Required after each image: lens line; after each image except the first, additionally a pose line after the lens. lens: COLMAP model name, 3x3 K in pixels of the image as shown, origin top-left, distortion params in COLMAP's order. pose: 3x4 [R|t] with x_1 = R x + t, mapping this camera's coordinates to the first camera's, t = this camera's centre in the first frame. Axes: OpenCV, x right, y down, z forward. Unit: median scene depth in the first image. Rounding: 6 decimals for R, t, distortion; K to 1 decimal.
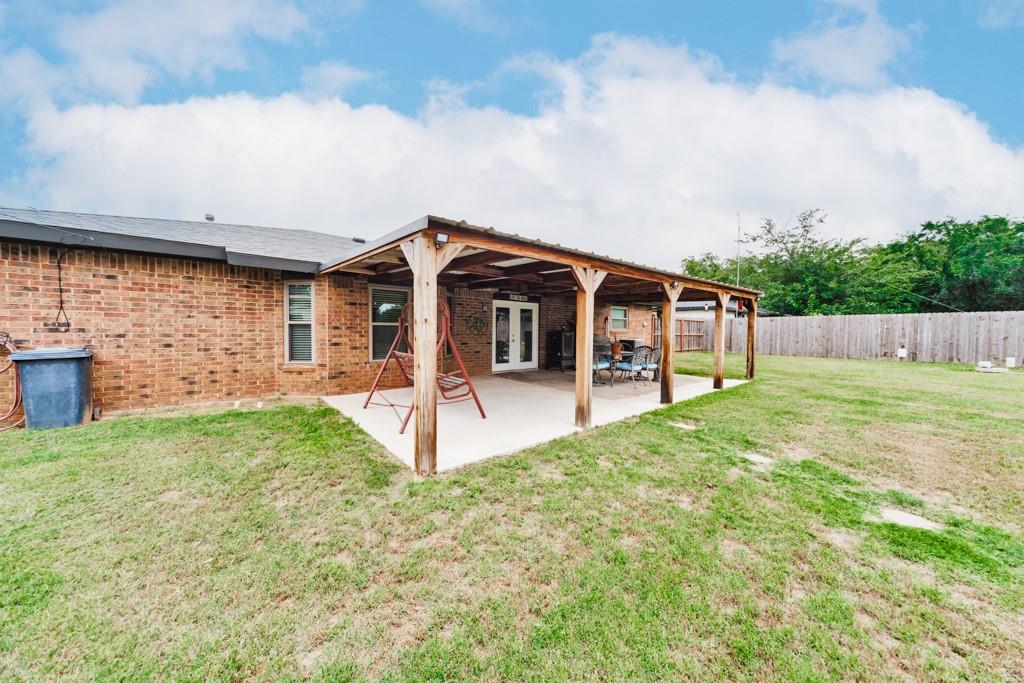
lens RADIAL K [[346.7, 0, 514.7], [0, 346.7, 330.5], [0, 0, 1]] dist [0.001076, 0.000071]
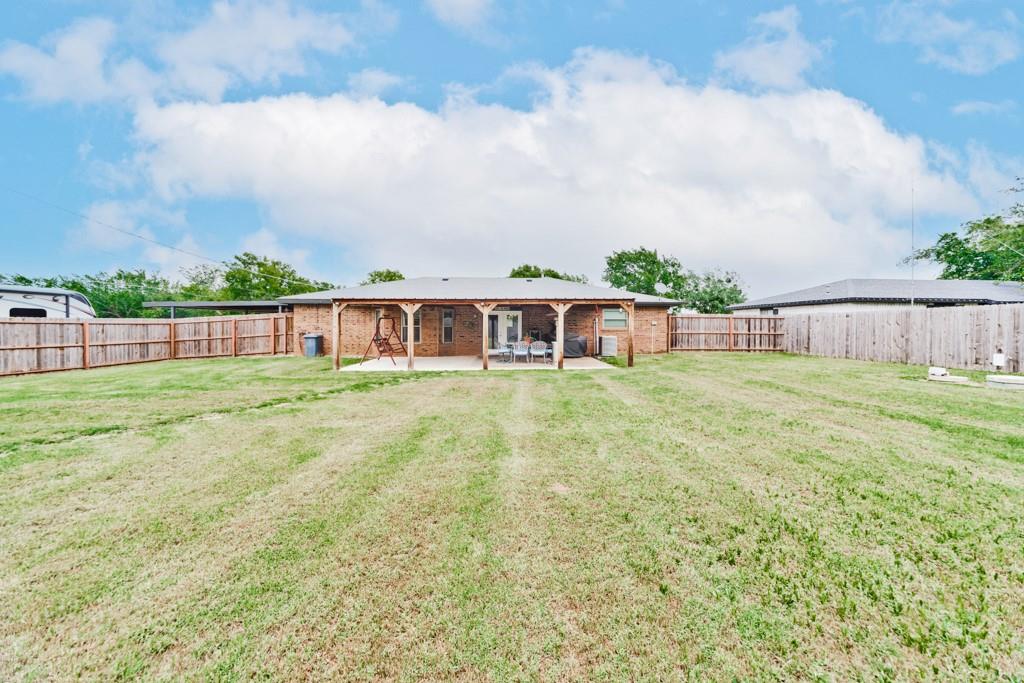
lens RADIAL K [[346.7, 0, 514.7], [0, 346.7, 330.5], [0, 0, 1]] dist [0.001076, 0.000071]
pose [[0.794075, 0.000926, -0.607819, 0.920749], [0.000582, 0.999997, 0.002284, 0.002522], [0.607820, -0.002168, 0.794072, -0.206551]]
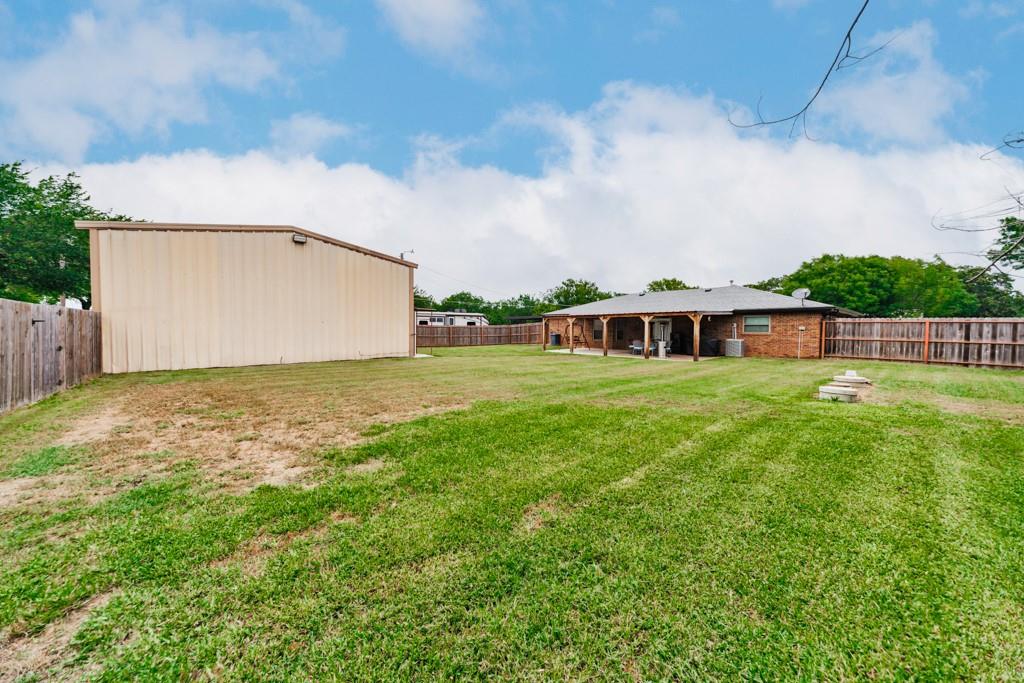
lens RADIAL K [[346.7, 0, 514.7], [0, 346.7, 330.5], [0, 0, 1]] dist [0.001076, 0.000071]
pose [[0.006039, 0.006749, -0.999959, 1.999477], [-0.009343, 0.999934, 0.006692, -0.015464], [0.999938, 0.009302, 0.006101, 0.084364]]
